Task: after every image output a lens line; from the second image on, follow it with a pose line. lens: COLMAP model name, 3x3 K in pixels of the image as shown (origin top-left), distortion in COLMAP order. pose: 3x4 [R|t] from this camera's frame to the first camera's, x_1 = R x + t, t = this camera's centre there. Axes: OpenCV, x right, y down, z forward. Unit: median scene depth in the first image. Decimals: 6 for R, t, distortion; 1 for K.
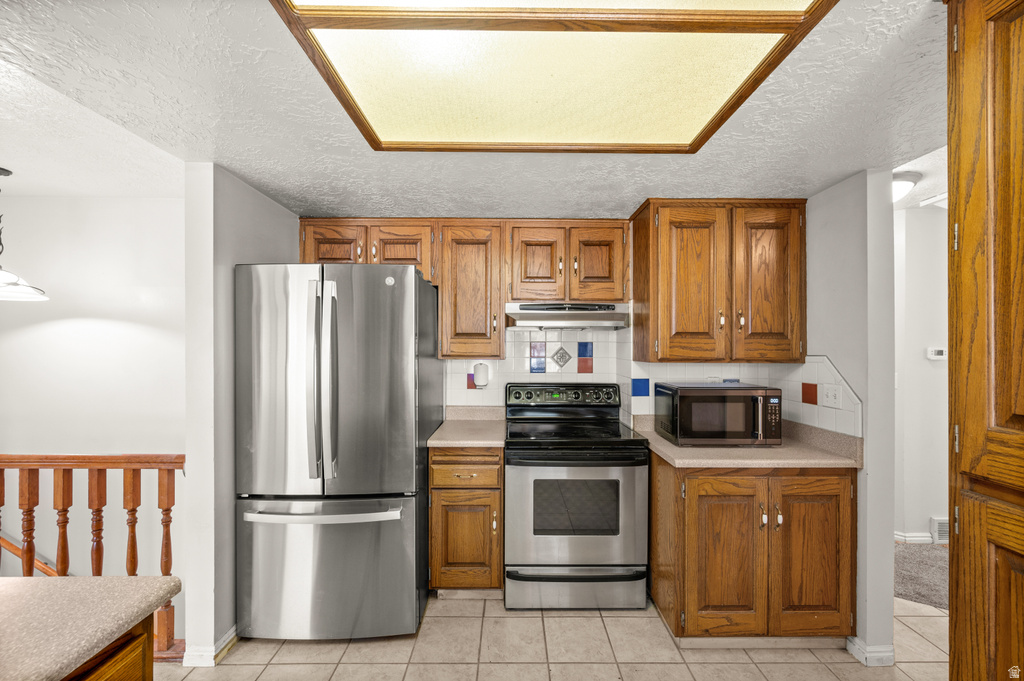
lens RADIAL K [[405.1, 0, 513.4], [0, 405.1, 347.0], [0, 0, 1]] dist [-0.001194, -0.000317]
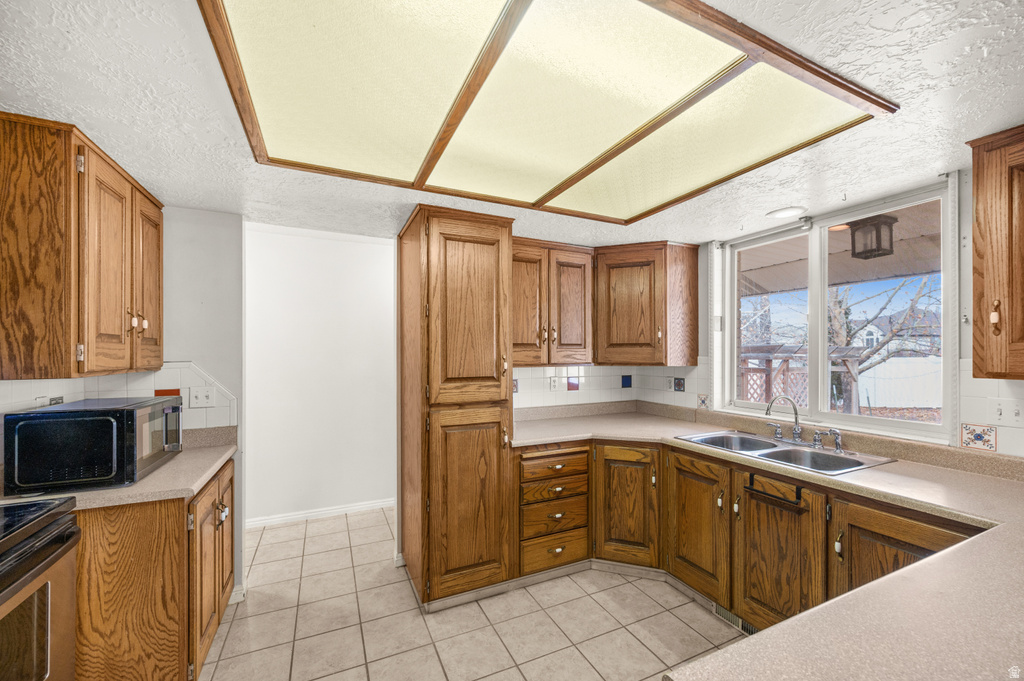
lens RADIAL K [[405.1, 0, 516.0], [0, 405.1, 352.7], [0, 0, 1]] dist [-0.001194, -0.000317]
pose [[-0.417965, 0.000109, 0.908463, -0.568197], [-0.006041, 0.999978, -0.002900, -0.004822], [-0.908443, -0.006700, -0.417955, 0.626024]]
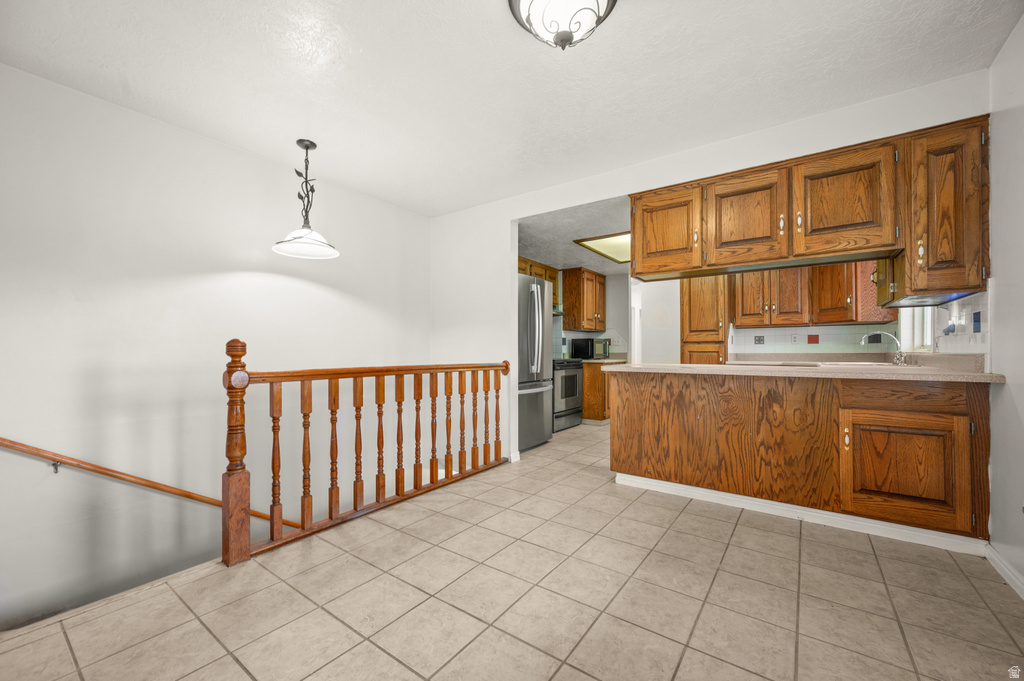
lens RADIAL K [[405.1, 0, 521.9], [0, 405.1, 346.0], [0, 0, 1]] dist [-0.001194, -0.000317]
pose [[0.580862, 0.009645, 0.813945, -2.050764], [-0.002730, 0.999947, -0.009901, 0.173121], [-0.813997, 0.003529, 0.580858, -0.210987]]
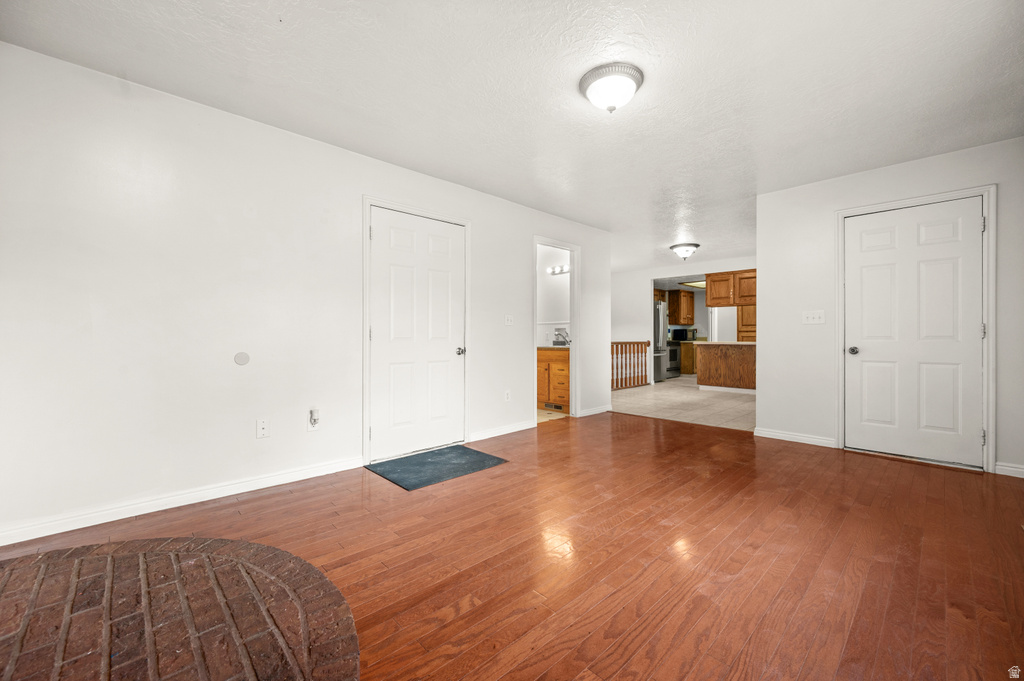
lens RADIAL K [[405.1, 0, 528.2], [0, 405.1, 334.0], [0, 0, 1]] dist [-0.001194, -0.000317]
pose [[0.715463, 0.002003, 0.698648, -4.297573], [-0.000613, 0.999997, -0.002239, 0.165126], [-0.698650, 0.001173, 0.715463, -1.162351]]
